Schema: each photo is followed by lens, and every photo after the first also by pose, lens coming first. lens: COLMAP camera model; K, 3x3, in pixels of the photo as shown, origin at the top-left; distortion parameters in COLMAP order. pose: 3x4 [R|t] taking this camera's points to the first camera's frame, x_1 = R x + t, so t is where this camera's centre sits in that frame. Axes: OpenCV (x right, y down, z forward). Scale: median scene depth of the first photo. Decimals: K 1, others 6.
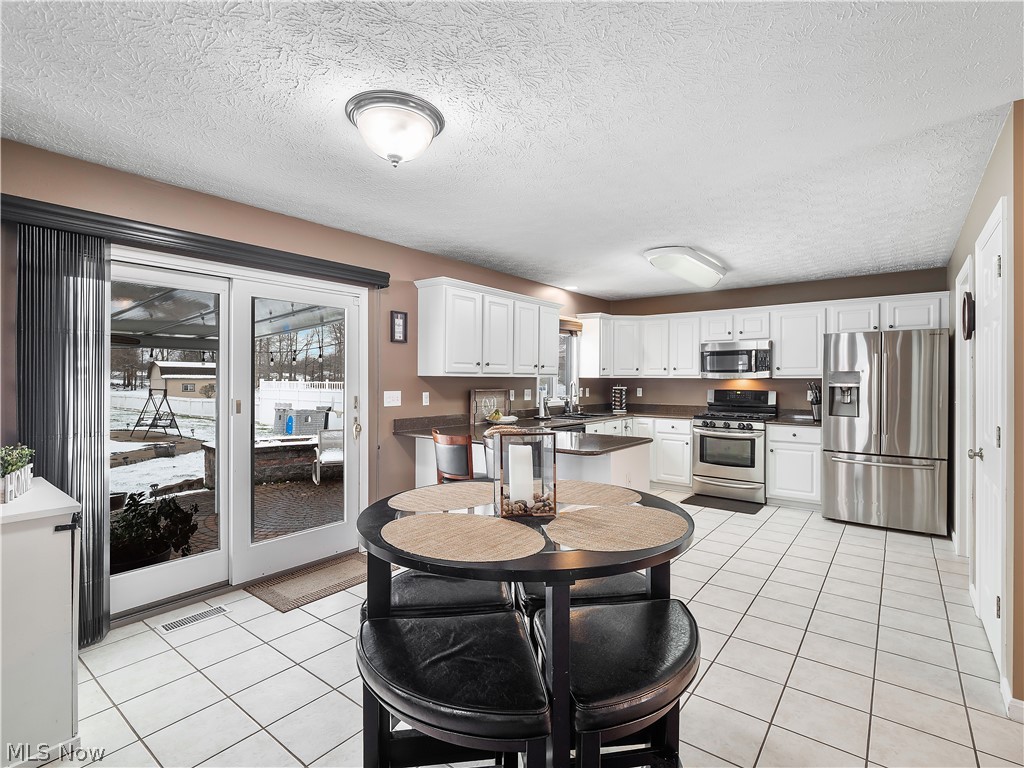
lens RADIAL K [[496.7, 0, 511.1], [0, 496.7, 382.2], [0, 0, 1]] dist [0.001600, -0.000418]
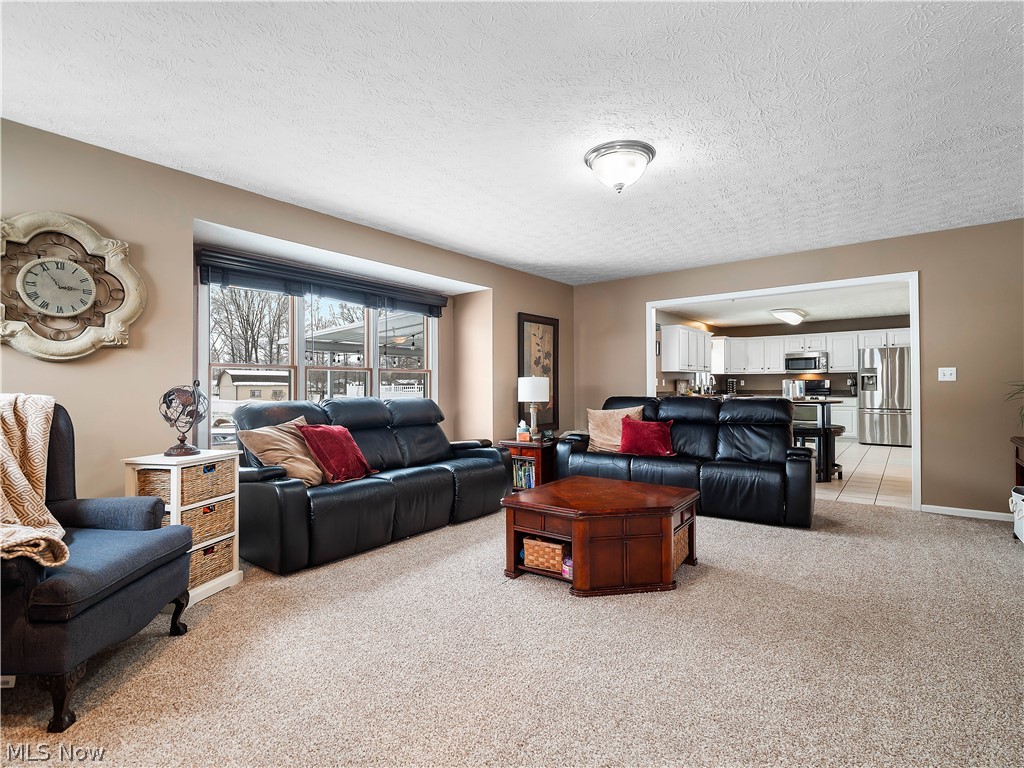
lens RADIAL K [[514.2, 0, 512.0], [0, 514.2, 384.0], [0, 0, 1]] dist [0.017434, -0.000250]
pose [[0.999959, -0.008526, -0.002953, -0.637959], [0.008496, 0.999913, -0.010102, 0.043658], [0.003038, 0.010076, 0.999945, -0.913995]]
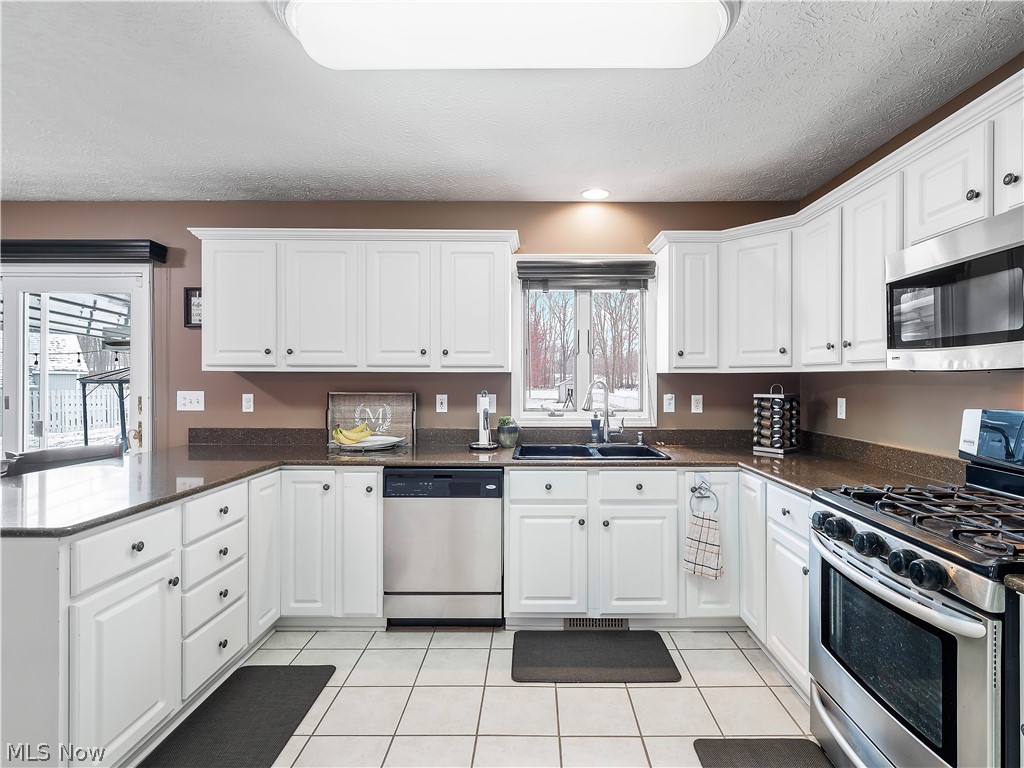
lens RADIAL K [[512.5, 0, 539.3], [0, 512.5, 379.7], [0, 0, 1]] dist [0.002712, -0.001859]
pose [[0.617260, -0.000339, -0.786759, 0.545351], [-0.005796, 0.999971, -0.004978, 0.000786], [0.786738, 0.007633, 0.617240, 0.699071]]
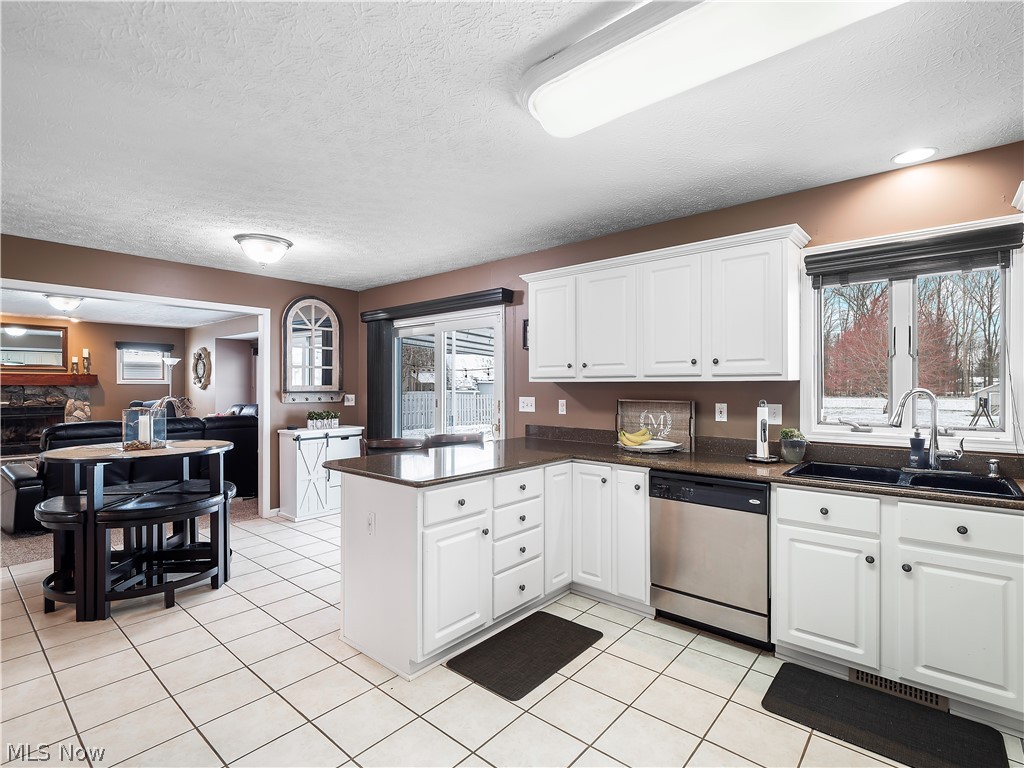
lens RADIAL K [[497.9, 0, 514.7], [0, 497.9, 388.3], [0, 0, 1]] dist [0.000870, -0.005178]
pose [[-0.050429, 0.003181, -0.998723, 0.594500], [-0.004294, 0.999985, 0.003401, -0.002666], [0.998718, 0.004460, -0.050415, 0.768791]]
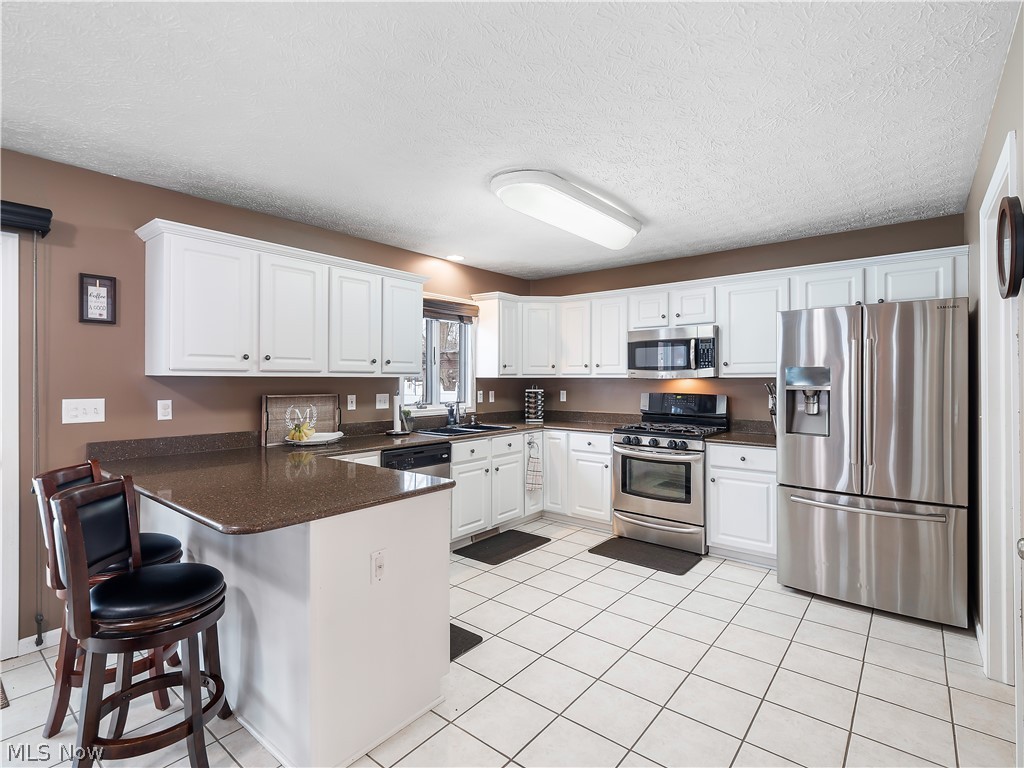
lens RADIAL K [[492.7, 0, 511.0], [0, 492.7, 378.9], [0, 0, 1]] dist [-0.000951, -0.000385]
pose [[0.999711, -0.002409, -0.023917, 0.245759], [0.002226, 0.999968, -0.007686, -0.001331], [0.023935, 0.007631, 0.999684, 0.282883]]
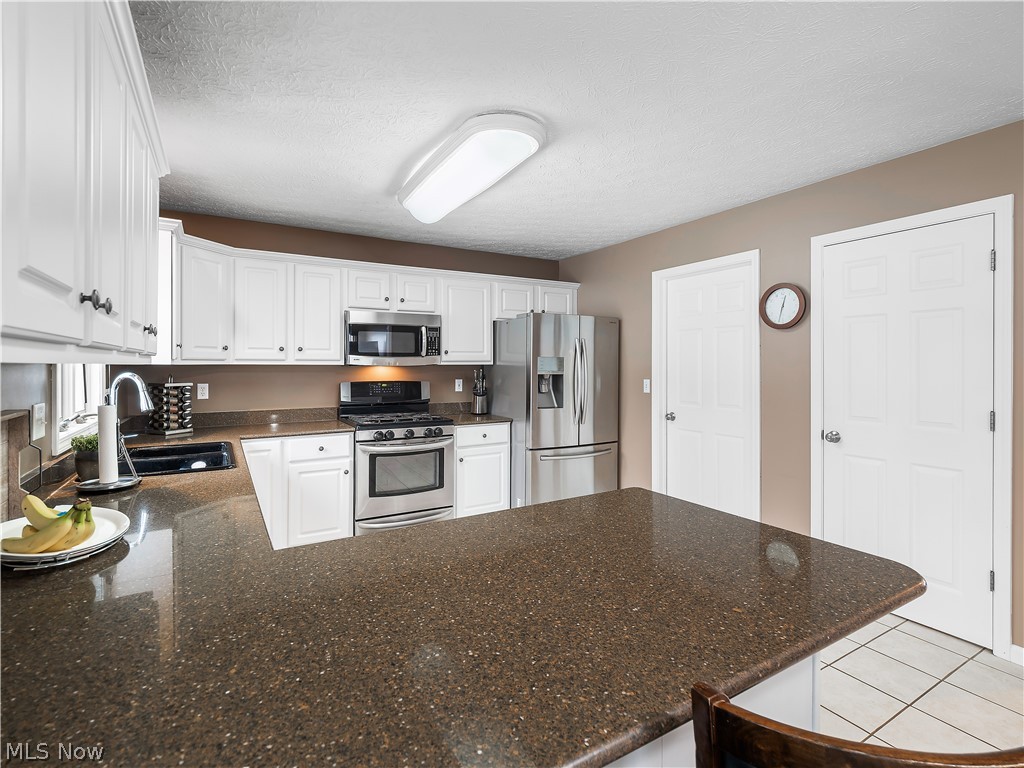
lens RADIAL K [[497.2, 0, 512.2], [0, 497.2, 368.3], [0, 0, 1]] dist [0.001072, -0.000252]
pose [[0.370926, -0.005984, 0.928643, -0.143176], [0.011023, 0.999937, 0.002040, -0.002773], [-0.928597, 0.009480, 0.370969, 0.624455]]
